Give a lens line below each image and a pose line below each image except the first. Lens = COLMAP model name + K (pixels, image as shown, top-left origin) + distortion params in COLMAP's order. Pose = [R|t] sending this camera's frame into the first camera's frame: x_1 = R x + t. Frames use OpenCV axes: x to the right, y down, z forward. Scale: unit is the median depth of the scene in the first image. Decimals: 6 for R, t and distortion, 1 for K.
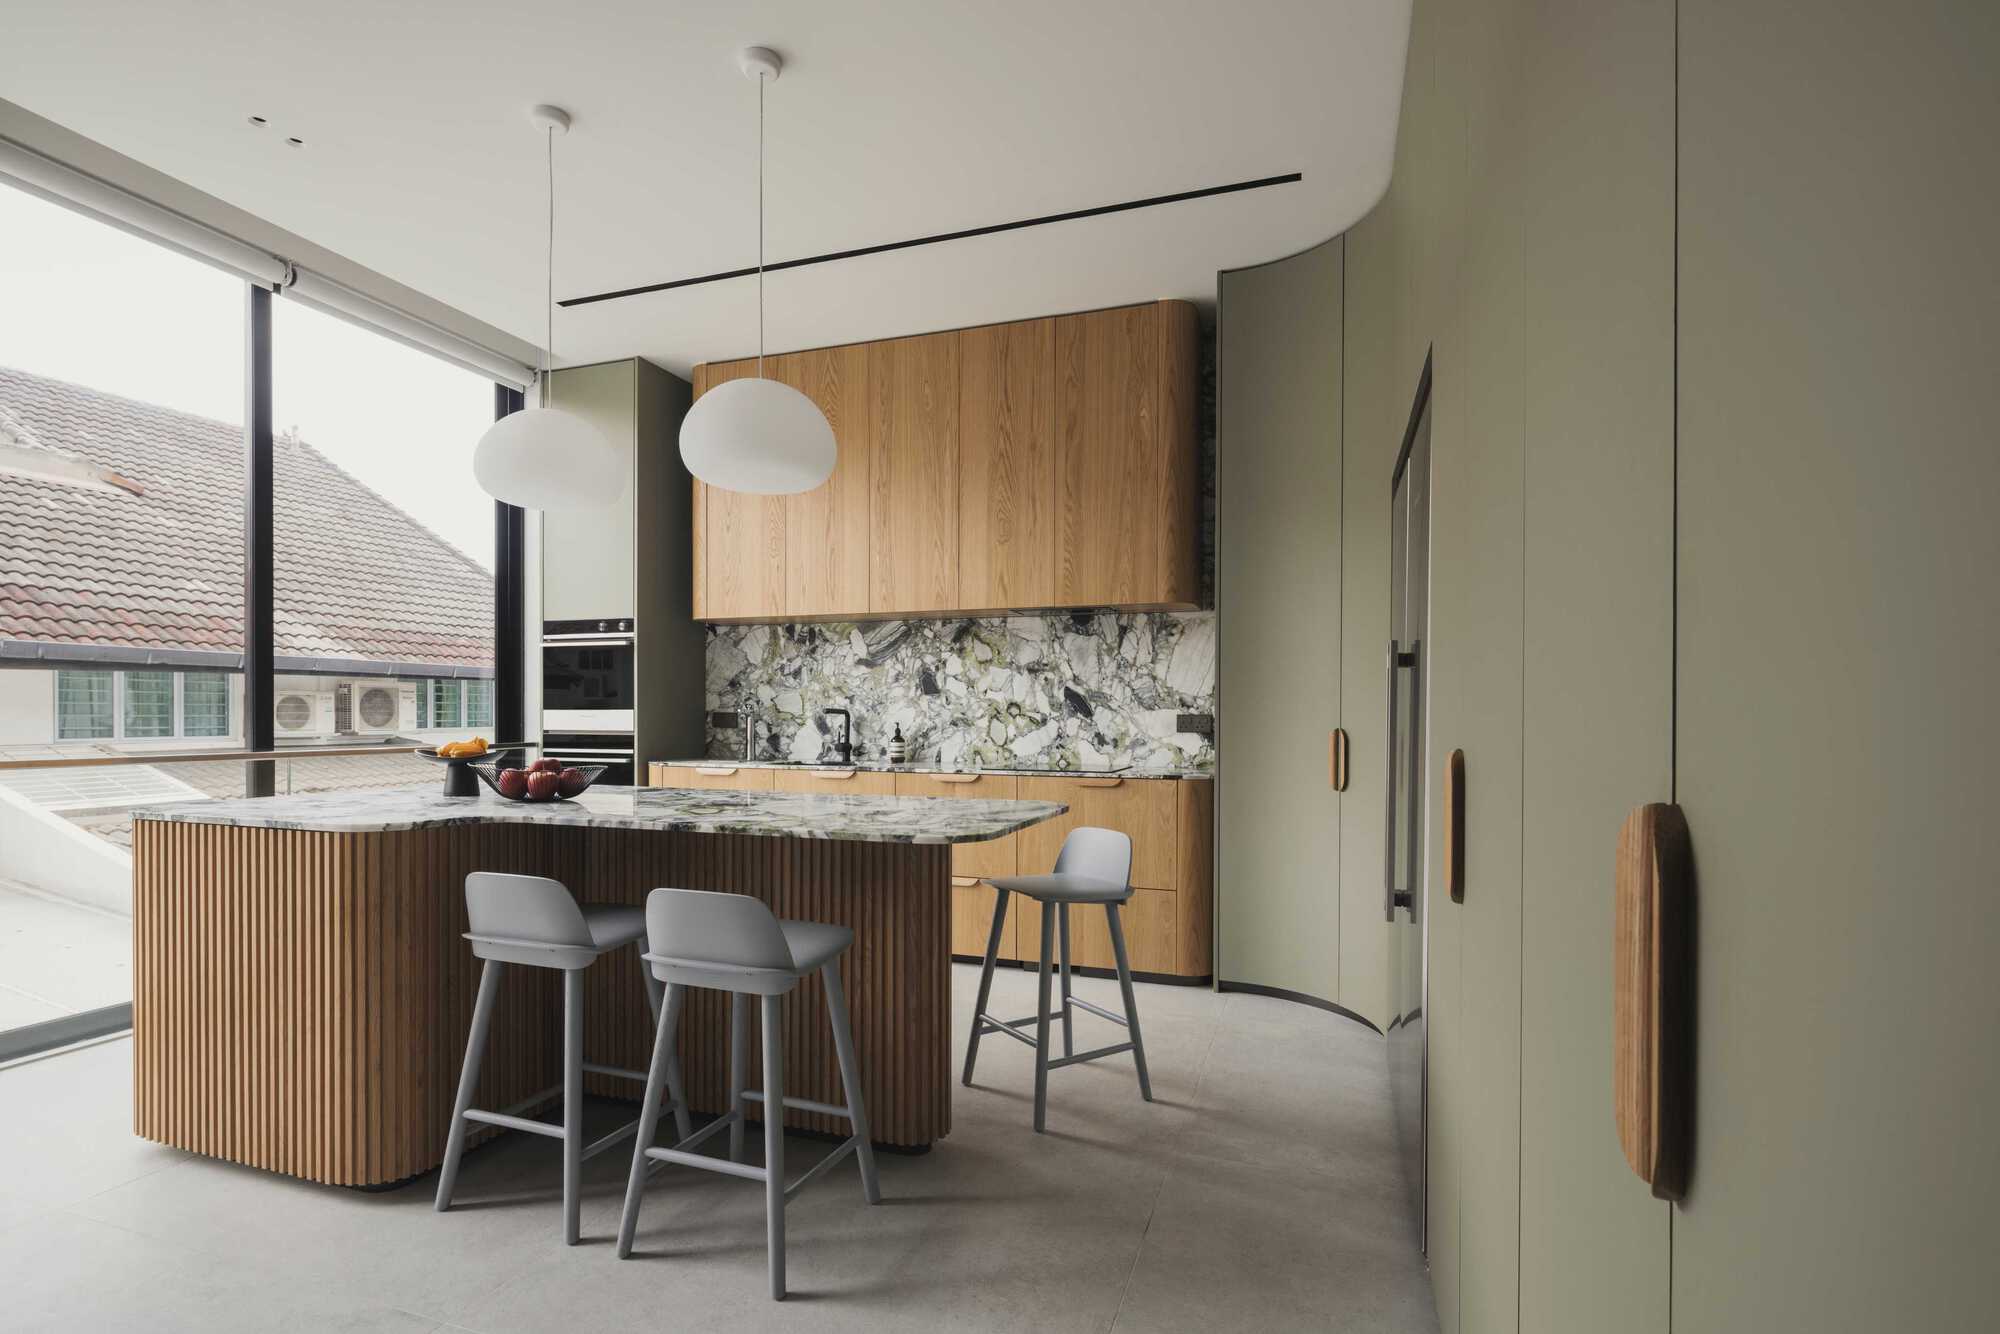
lens RADIAL K [[940.7, 0, 998.4], [0, 940.7, 708.8], [0, 0, 1]] dist [-0.005566, -0.000295]
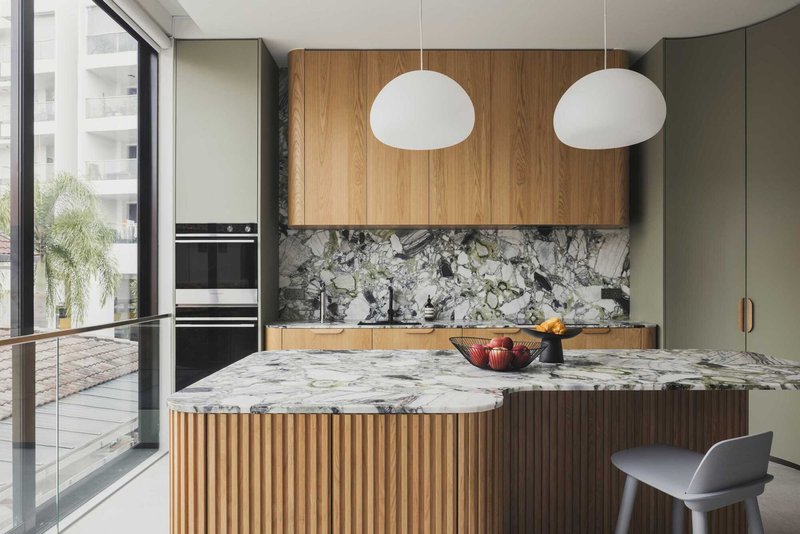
lens RADIAL K [[535.6, 0, 399.4], [0, 535.6, 269.9], [0, 0, 1]] dist [0.000119, -0.001721]
pose [[0.944289, -0.000569, 0.329117, -0.450878], [0.003947, 0.999946, -0.009597, -0.018763], [-0.329094, 0.010361, 0.944240, 0.177762]]
